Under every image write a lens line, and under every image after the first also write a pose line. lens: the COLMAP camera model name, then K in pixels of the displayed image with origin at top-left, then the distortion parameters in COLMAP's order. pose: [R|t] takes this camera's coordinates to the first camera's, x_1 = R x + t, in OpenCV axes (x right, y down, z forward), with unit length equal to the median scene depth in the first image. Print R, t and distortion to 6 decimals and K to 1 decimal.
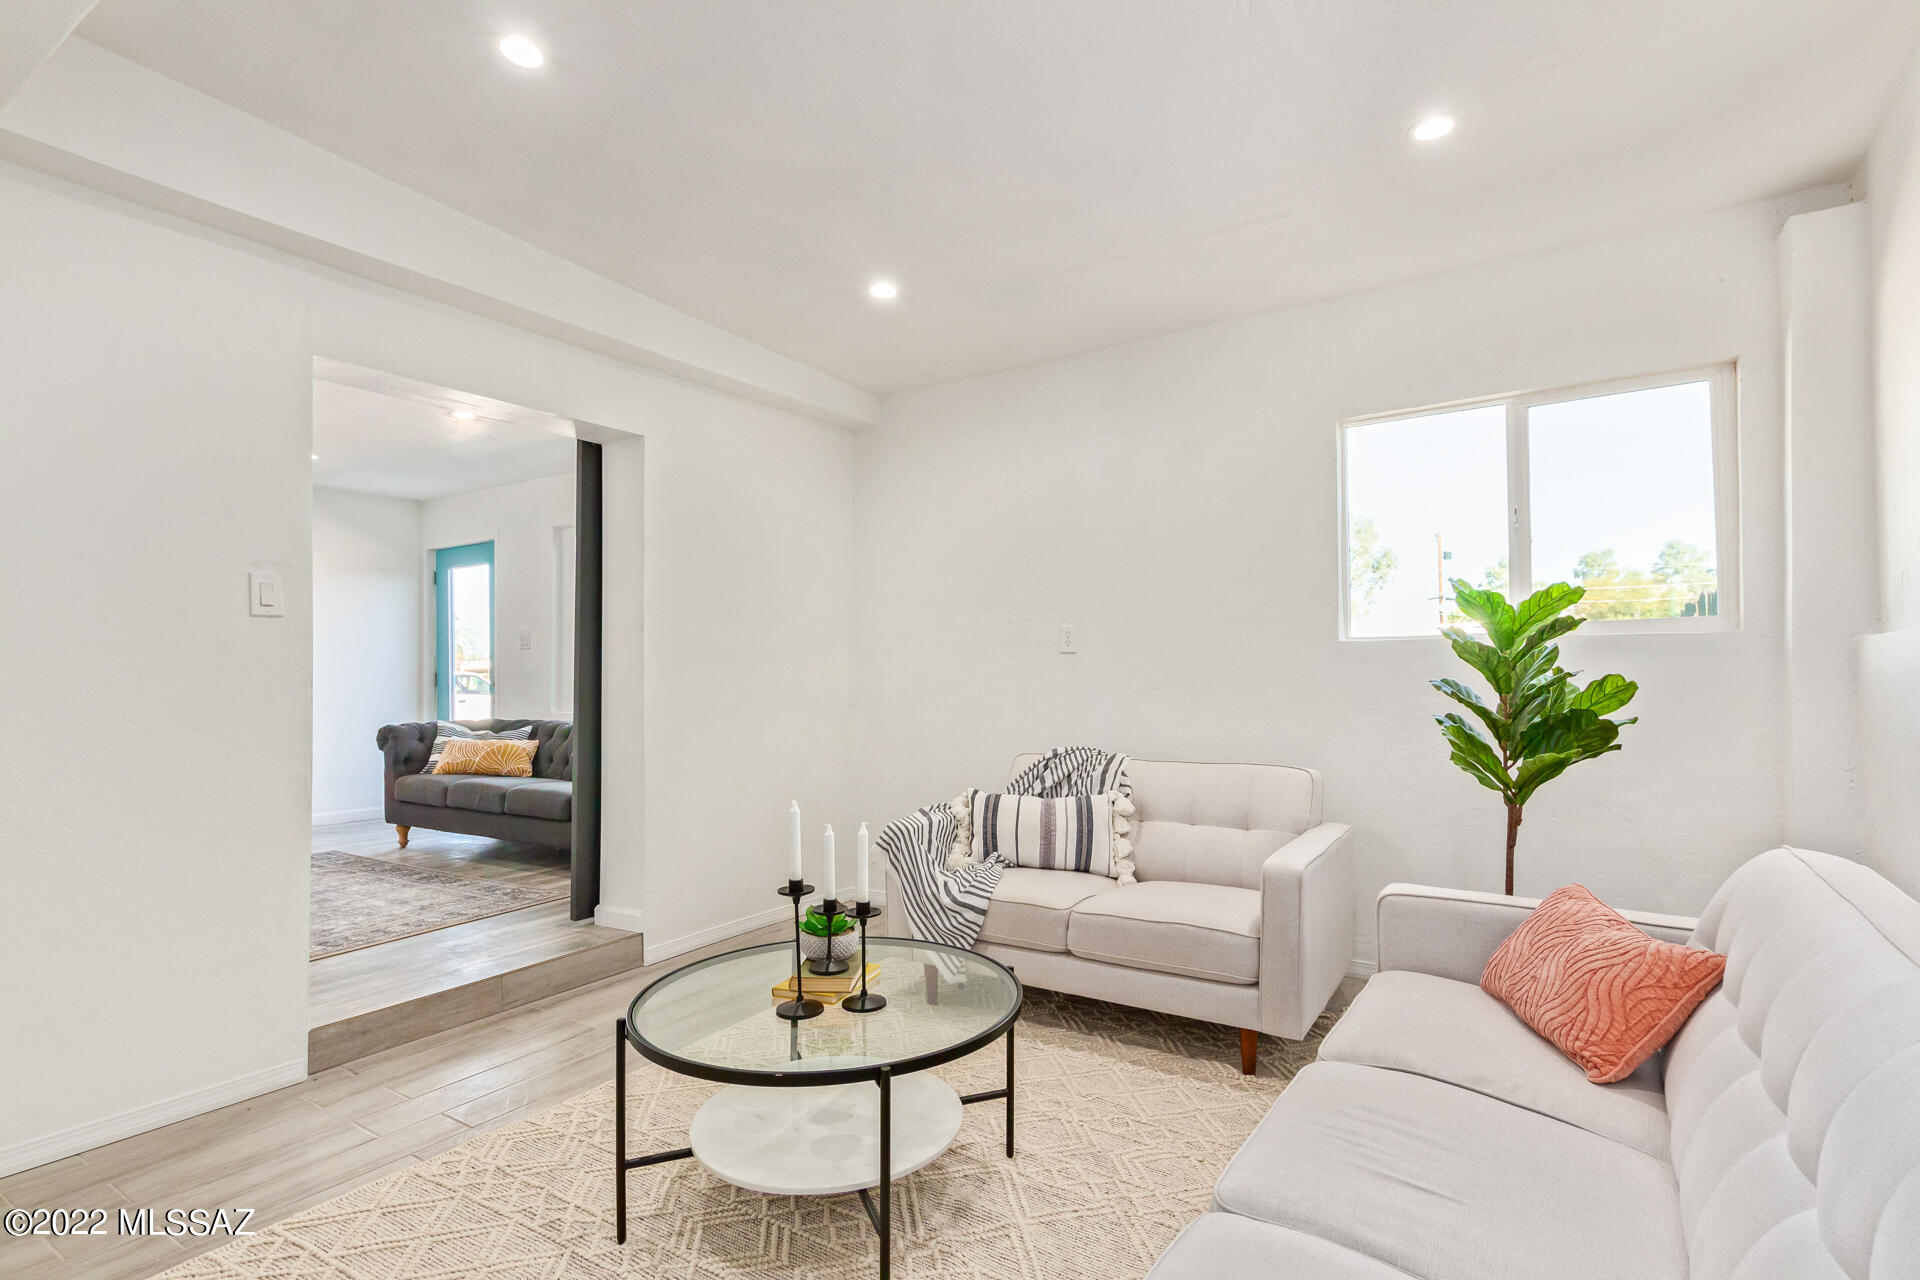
lens RADIAL K [[919.5, 0, 960.0], [0, 919.5, 640.0], [0, 0, 1]] dist [-0.010402, 0.001414]
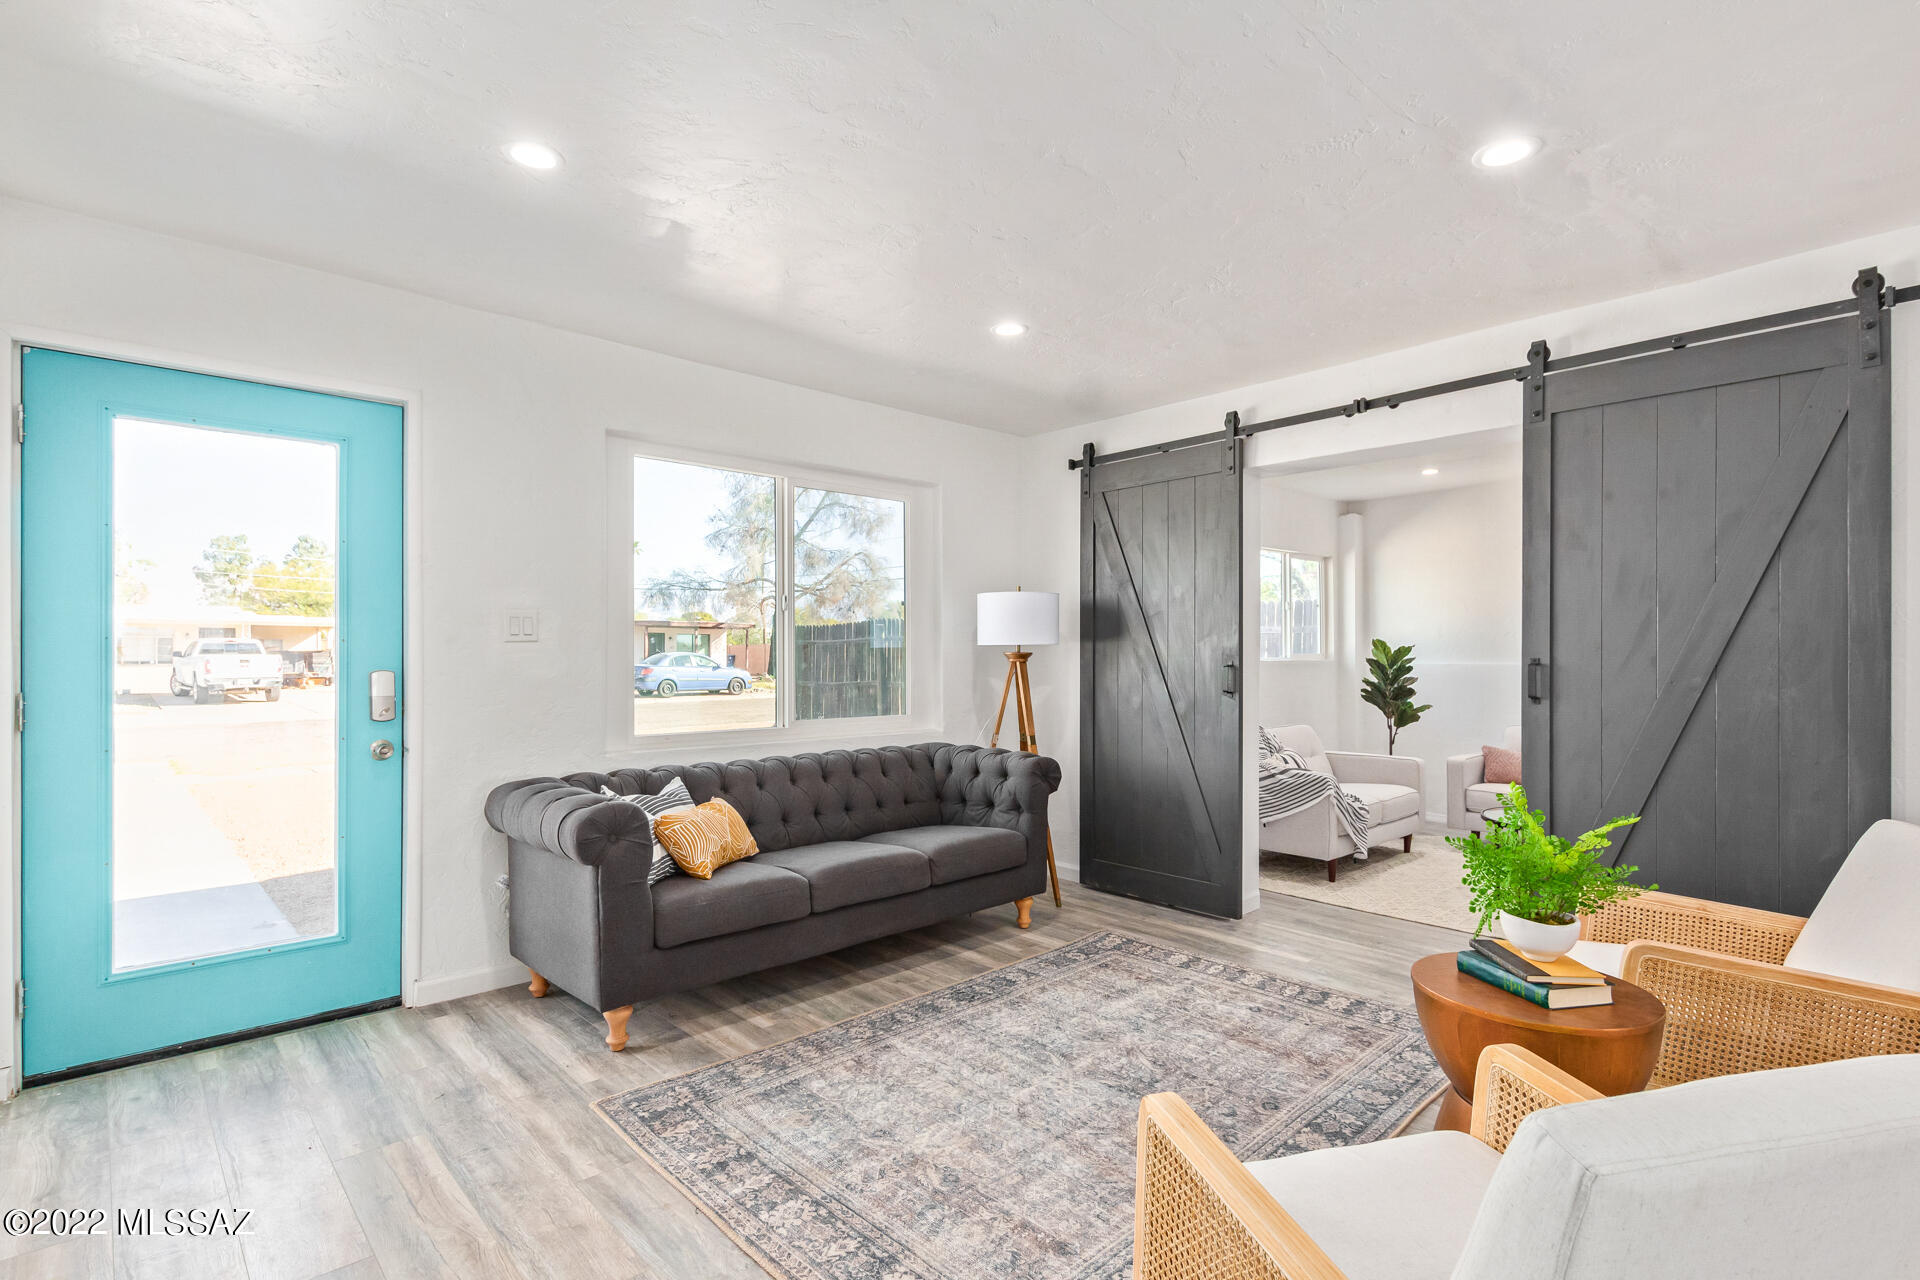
lens RADIAL K [[928.6, 0, 944.0], [0, 928.6, 657.4], [0, 0, 1]] dist [0.007747, 0.000035]
pose [[0.255097, 0.009137, 0.966872, -1.038578], [-0.038623, 0.999254, 0.000747, 0.010110], [-0.966144, -0.037534, 0.255260, 0.711417]]
